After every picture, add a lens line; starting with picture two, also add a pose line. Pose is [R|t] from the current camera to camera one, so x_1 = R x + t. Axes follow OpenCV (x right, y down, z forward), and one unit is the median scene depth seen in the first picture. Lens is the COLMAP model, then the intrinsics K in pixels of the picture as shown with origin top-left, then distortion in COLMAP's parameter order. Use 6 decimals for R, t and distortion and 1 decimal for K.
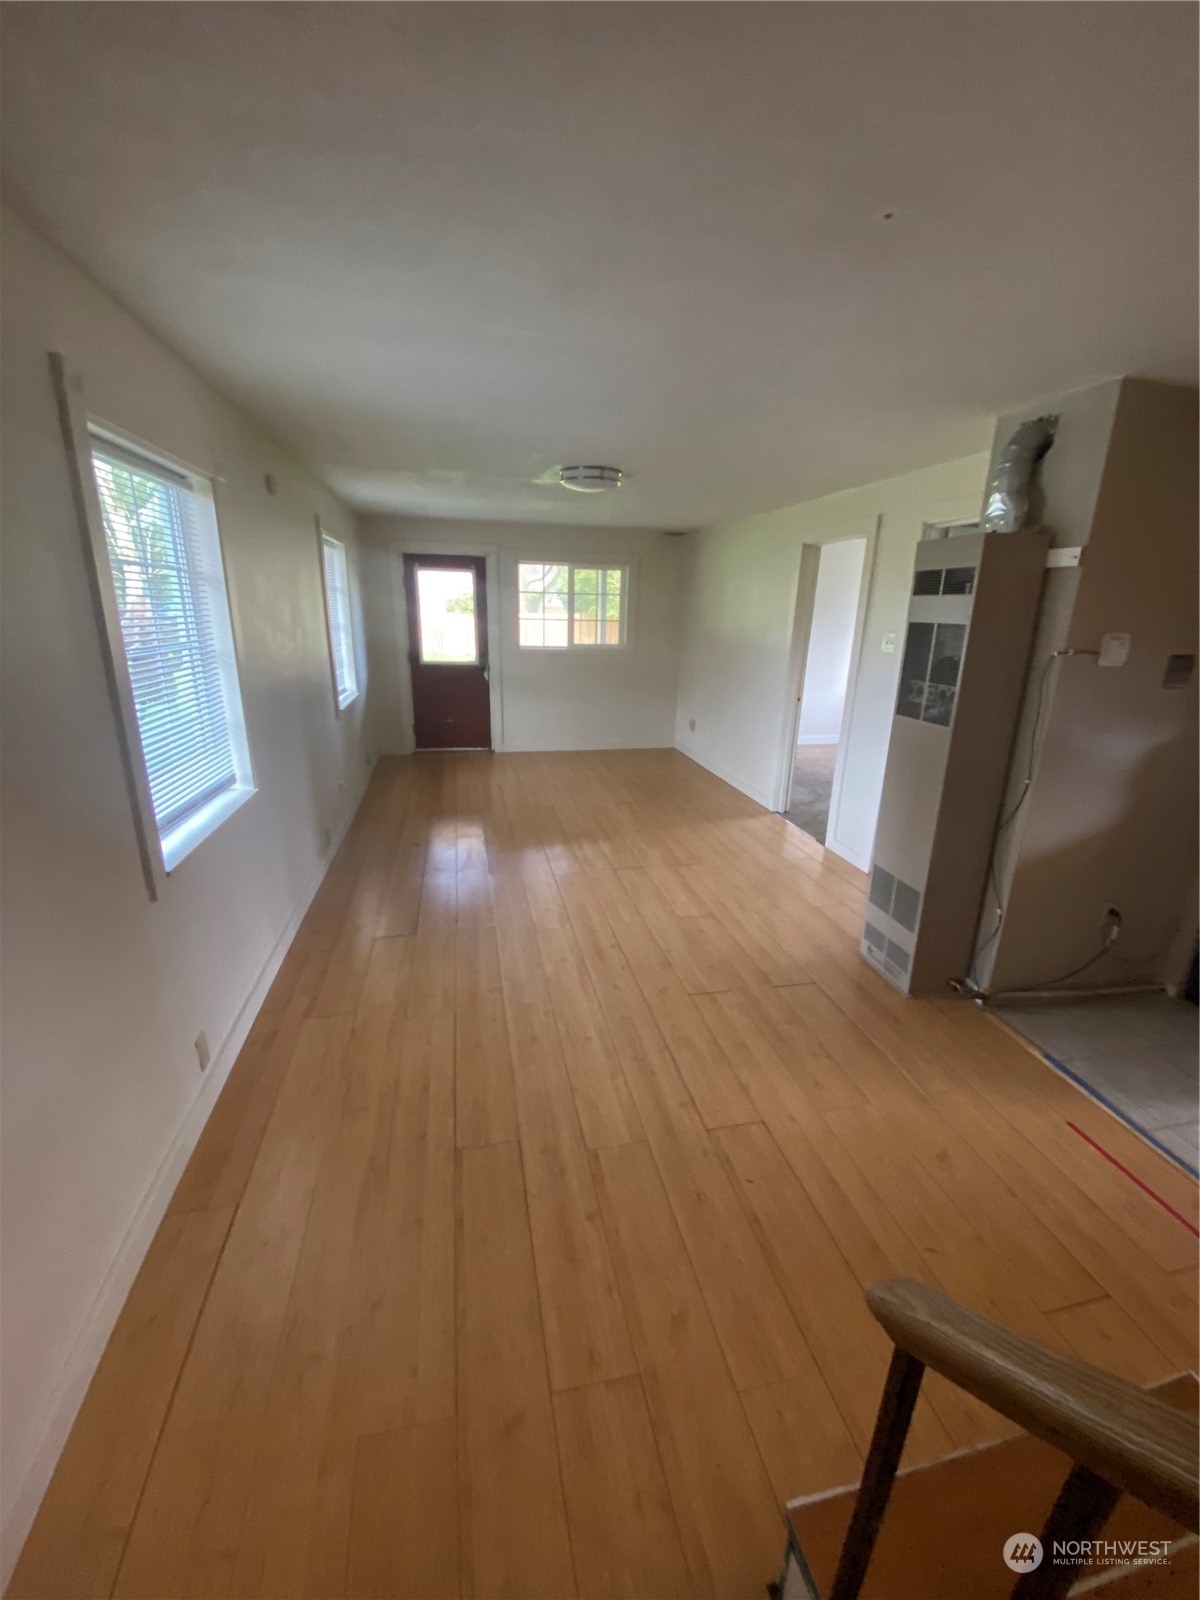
lens RADIAL K [[644.8, 0, 600.0], [0, 644.8, 800.0], [0, 0, 1]] dist [0.002088, -0.000004]
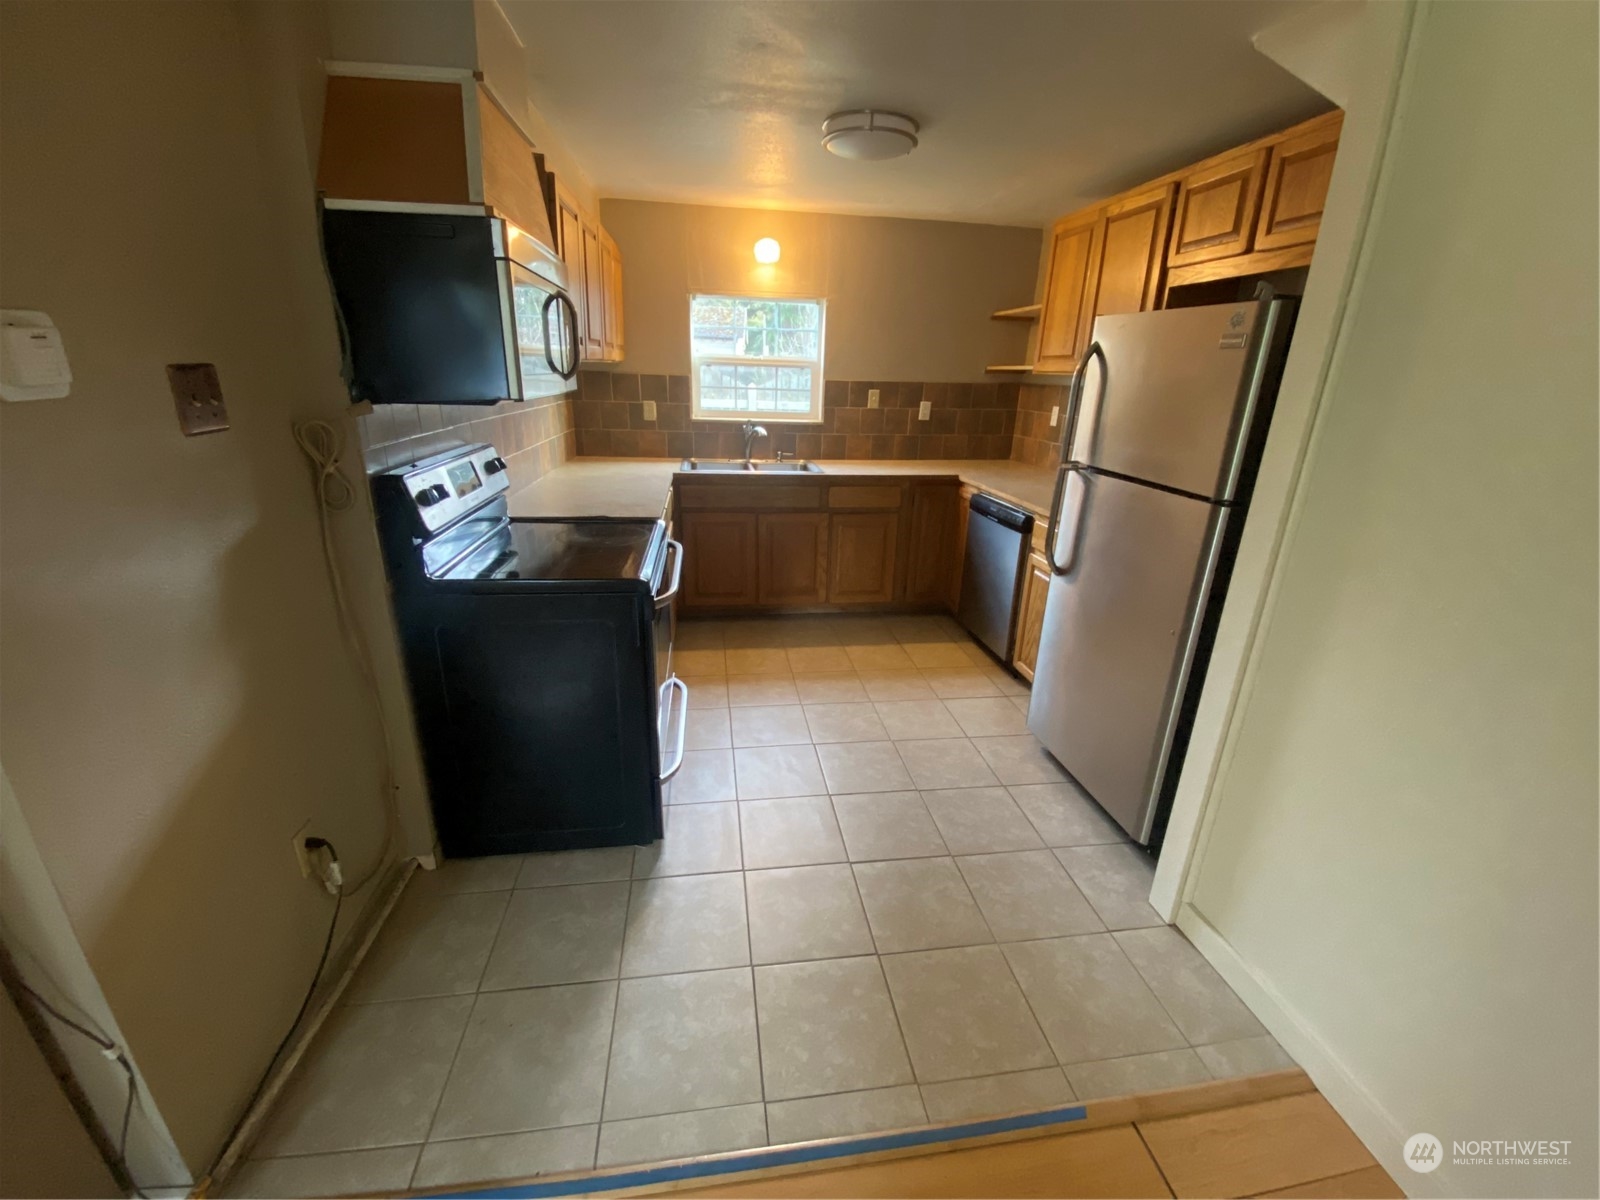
lens RADIAL K [[644.8, 0, 800.0], [0, 644.8, 600.0], [0, 0, 1]] dist [0.002088, -0.000004]
pose [[0.069939, -0.355254, 0.932150, 0.403463], [0.271418, 0.905962, 0.324909, -0.097359], [-0.959917, 0.230279, 0.159785, 0.486999]]
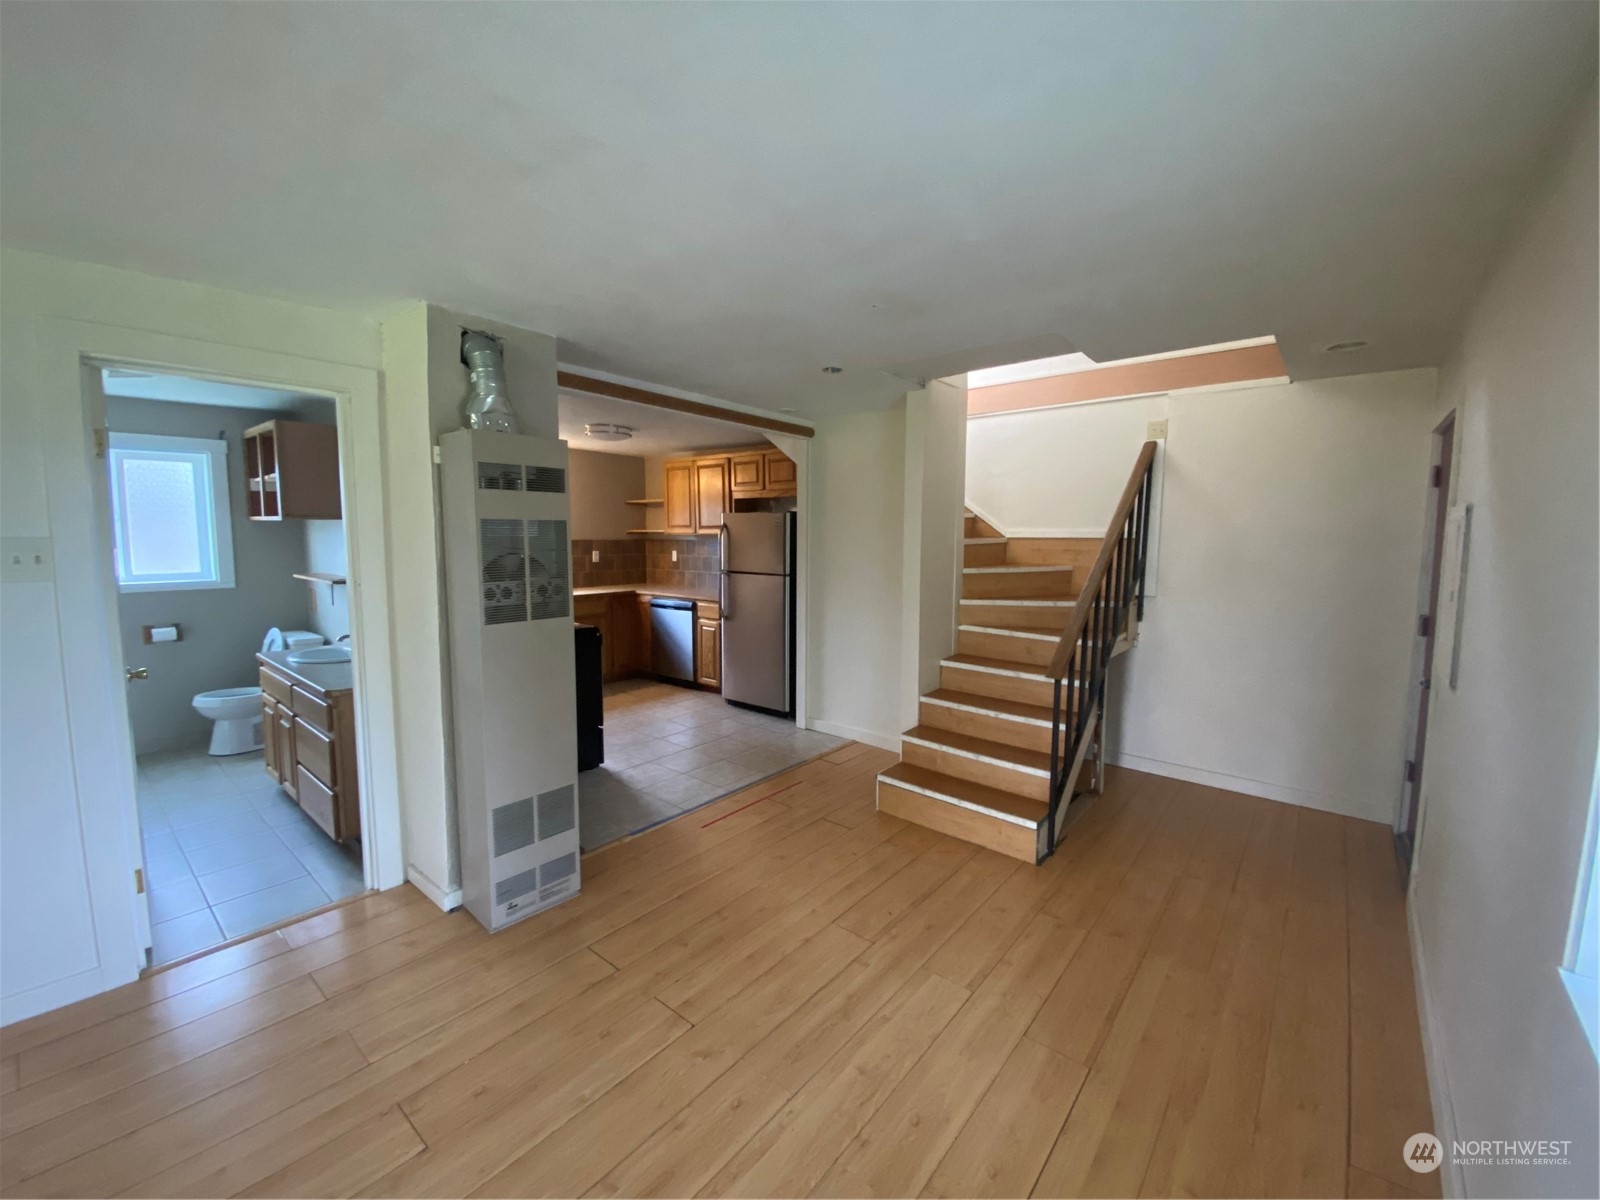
lens RADIAL K [[644.8, 0, 800.0], [0, 644.8, 600.0], [0, 0, 1]] dist [0.002088, -0.000004]
pose [[-0.619888, -0.105823, 0.777522, -0.481862], [0.208080, 0.933224, 0.292908, -0.354251], [-0.756599, 0.343357, -0.556475, 1.252374]]
